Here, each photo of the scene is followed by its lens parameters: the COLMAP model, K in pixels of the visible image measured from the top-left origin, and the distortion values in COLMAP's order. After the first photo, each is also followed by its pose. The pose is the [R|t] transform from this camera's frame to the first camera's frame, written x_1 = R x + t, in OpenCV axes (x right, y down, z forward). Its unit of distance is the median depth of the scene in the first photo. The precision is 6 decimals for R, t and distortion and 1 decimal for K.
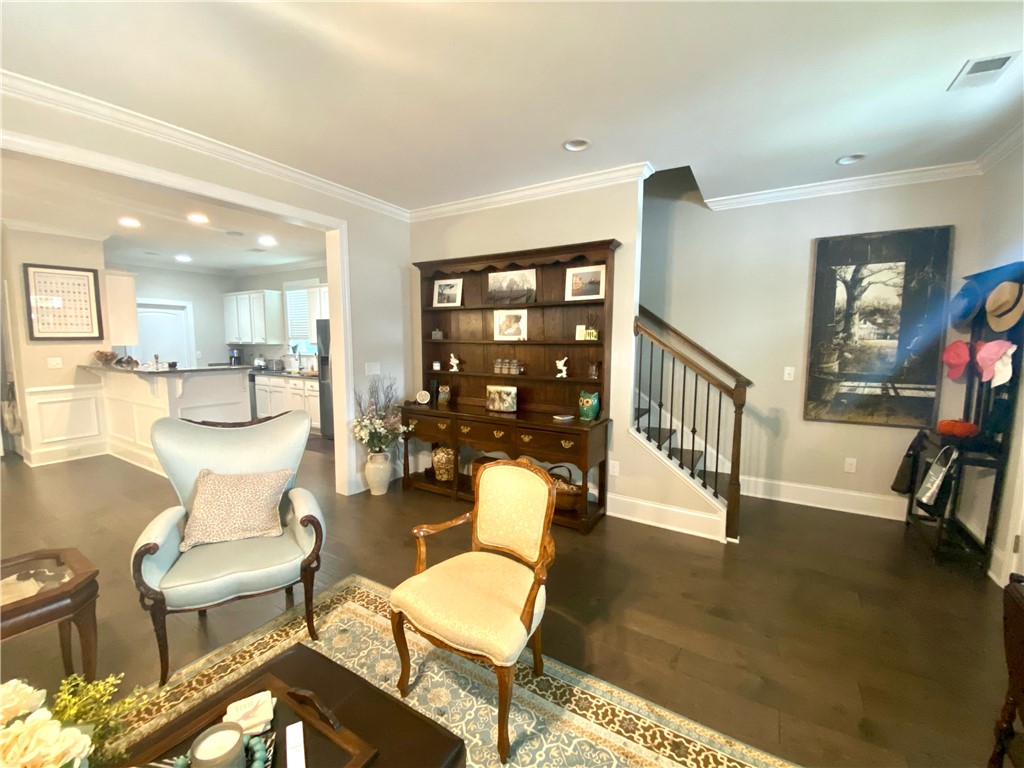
lens RADIAL K [[419.6, 0, 518.3], [0, 419.6, 378.8], [0, 0, 1]] dist [-0.004509, -0.001784]
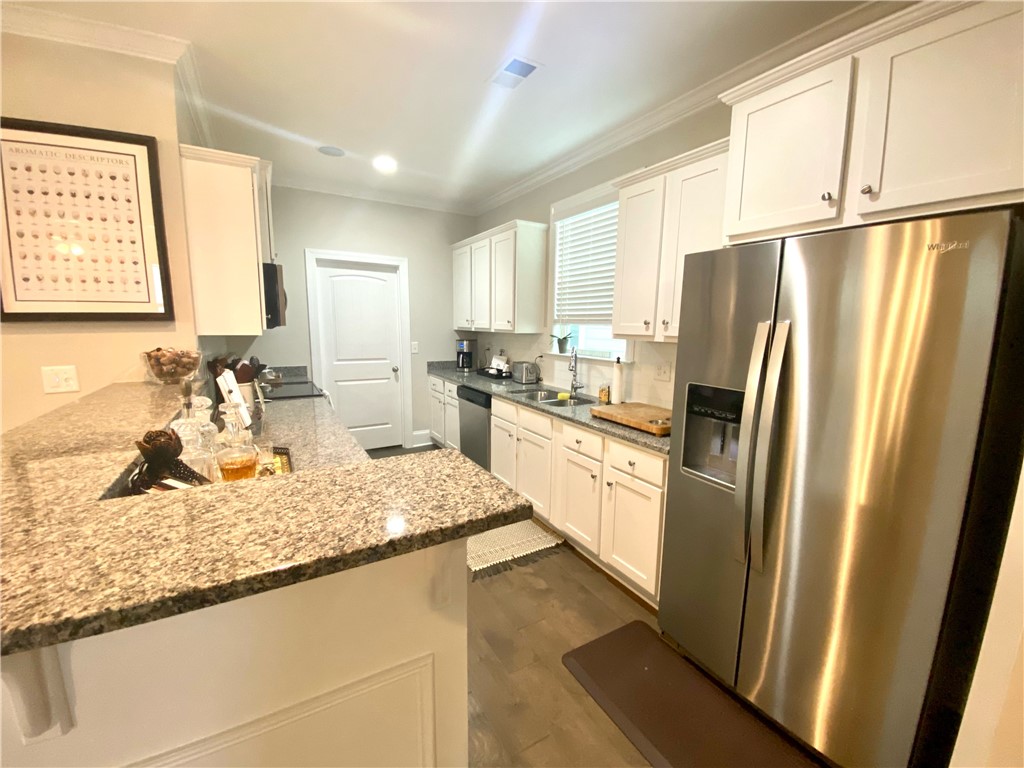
lens RADIAL K [[419.6, 0, 512.1], [0, 419.6, 382.7], [0, 0, 1]] dist [-0.004509, -0.001784]
pose [[0.868932, 0.076653, -0.488959, -0.351701], [-0.055042, 0.996772, 0.058447, -0.052194], [0.491861, -0.023873, 0.870346, 0.558437]]
